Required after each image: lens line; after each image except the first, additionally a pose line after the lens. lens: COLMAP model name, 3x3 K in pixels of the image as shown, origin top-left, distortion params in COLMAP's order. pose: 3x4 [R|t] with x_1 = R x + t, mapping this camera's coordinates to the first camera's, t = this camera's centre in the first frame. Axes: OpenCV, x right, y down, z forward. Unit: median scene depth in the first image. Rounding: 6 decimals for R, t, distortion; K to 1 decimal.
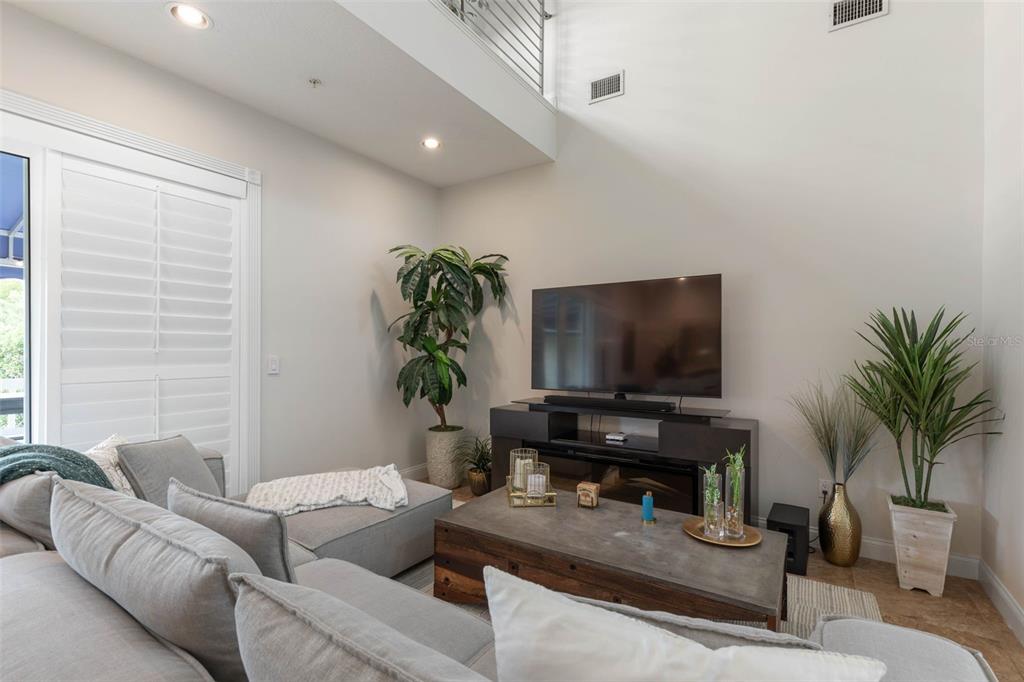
lens RADIAL K [[462.0, 0, 512.0], [0, 462.0, 341.0], [0, 0, 1]] dist [-0.001970, -0.000008]
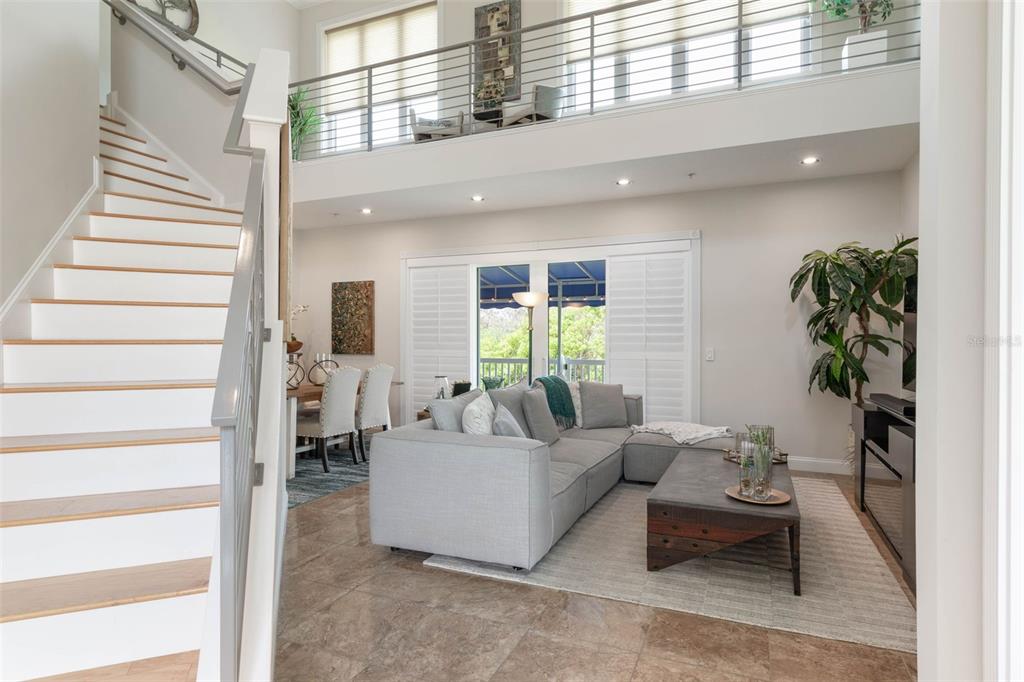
lens RADIAL K [[553.1, 0, 518.1], [0, 553.1, 342.3], [0, 0, 1]] dist [-0.000145, 0.000037]
pose [[0.179029, -0.002447, -0.983841, 1.007364], [0.010078, 0.999949, -0.000654, 0.006585], [0.983792, -0.009798, 0.179045, 0.054352]]
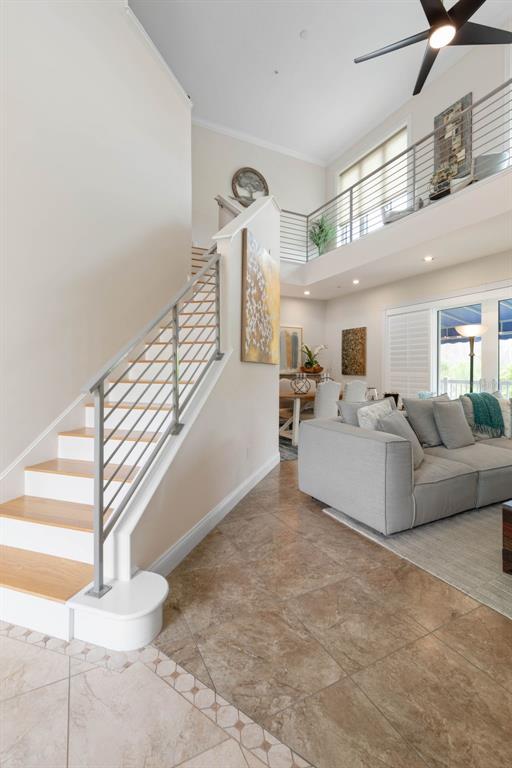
lens RADIAL K [[346.5, 0, 253.5], [0, 346.5, 370.9], [0, 0, 1]] dist [-0.001970, -0.000008]
pose [[-0.496558, -0.003457, -0.867996, 0.907851], [0.002697, 0.999981, -0.005525, 0.030235], [0.867999, -0.005084, -0.496540, 0.321203]]
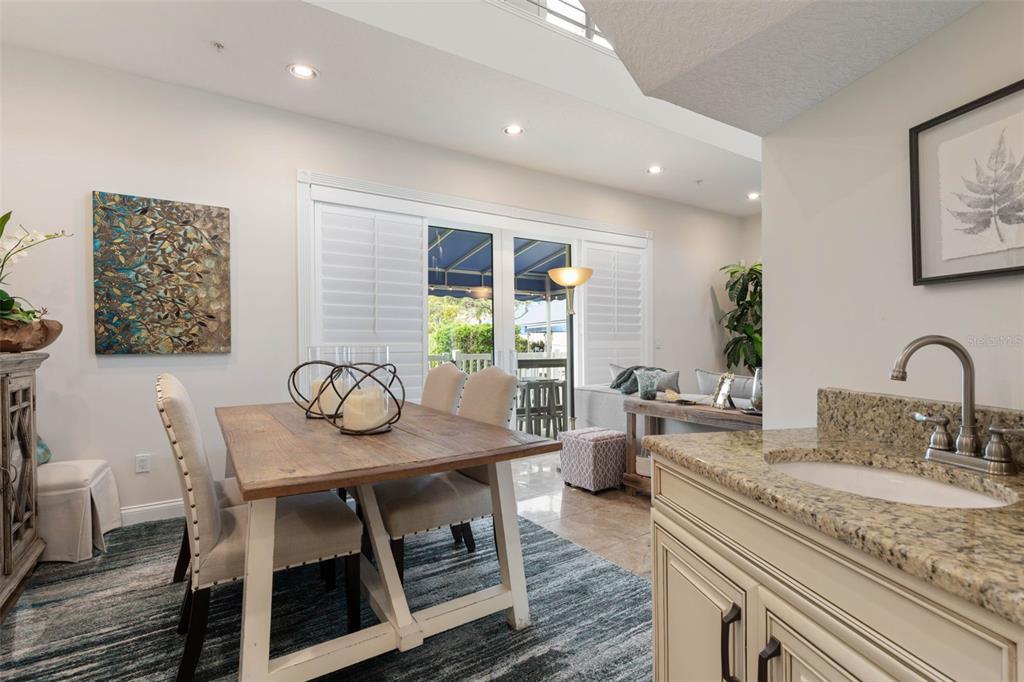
lens RADIAL K [[462.0, 0, 512.0], [0, 462.0, 341.0], [0, 0, 1]] dist [-0.001970, -0.000008]
pose [[0.913845, -0.007611, -0.405991, -0.274825], [0.012320, 0.999884, 0.008986, 0.021821], [0.405876, -0.013214, 0.913833, -0.701371]]
